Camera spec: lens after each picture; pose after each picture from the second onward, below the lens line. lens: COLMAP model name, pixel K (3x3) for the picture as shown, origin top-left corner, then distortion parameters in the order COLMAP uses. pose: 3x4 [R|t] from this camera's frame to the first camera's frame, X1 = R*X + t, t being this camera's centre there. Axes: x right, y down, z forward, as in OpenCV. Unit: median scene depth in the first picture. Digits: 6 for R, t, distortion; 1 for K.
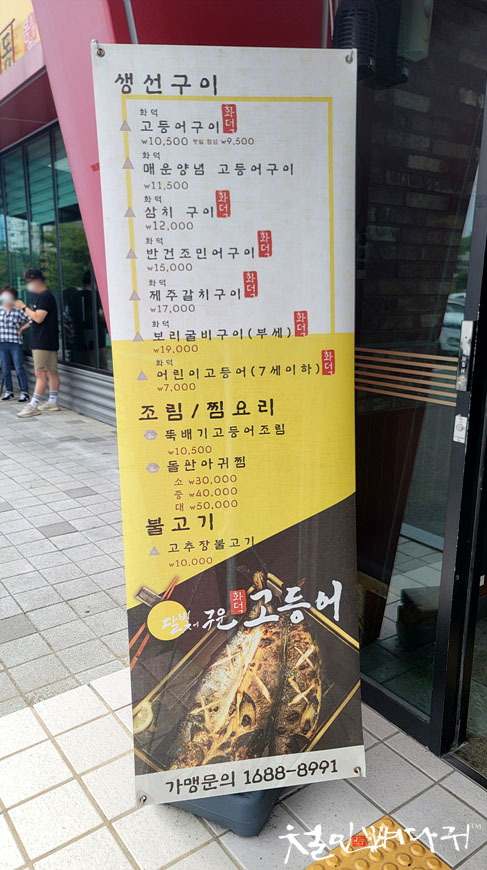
lens RADIAL K [[647.2, 0, 244.3], [0, 647.2, 436.3], [0, 0, 1]] dist [-0.001948, -0.000012]
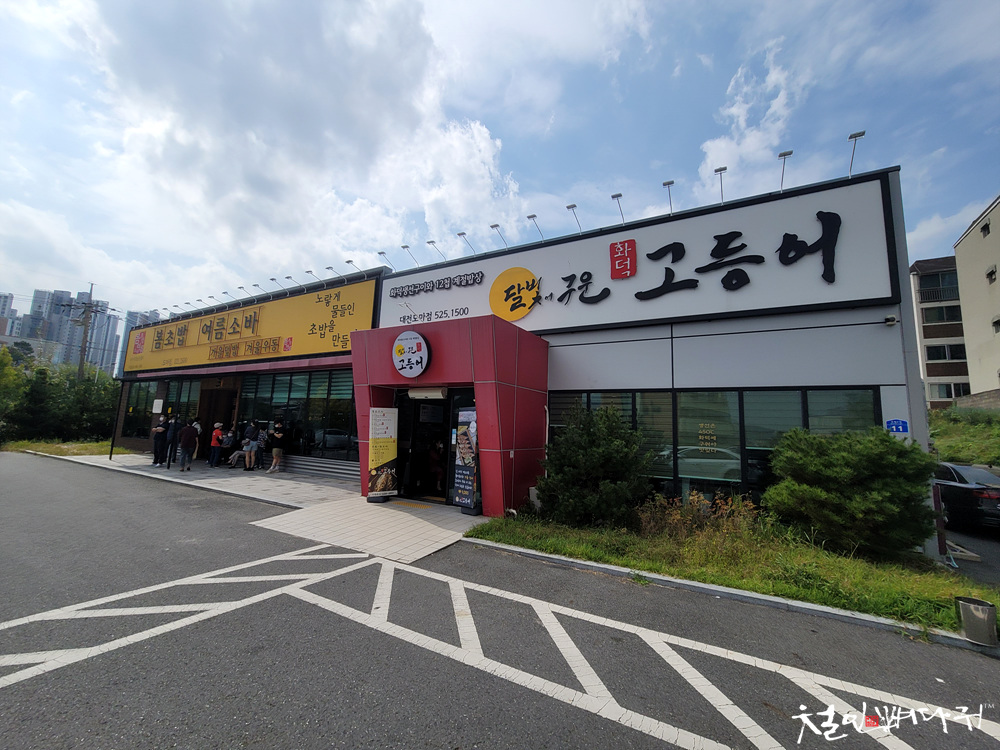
lens RADIAL K [[416.7, 0, 499.0], [0, 416.7, 378.4], [0, 0, 1]] dist [-0.019251, 0.000838]
pose [[0.914305, 0.084540, 0.396106, -0.825538], [0.052051, 0.945339, -0.321907, 0.907946], [-0.401668, 0.314939, 0.859928, -4.417085]]
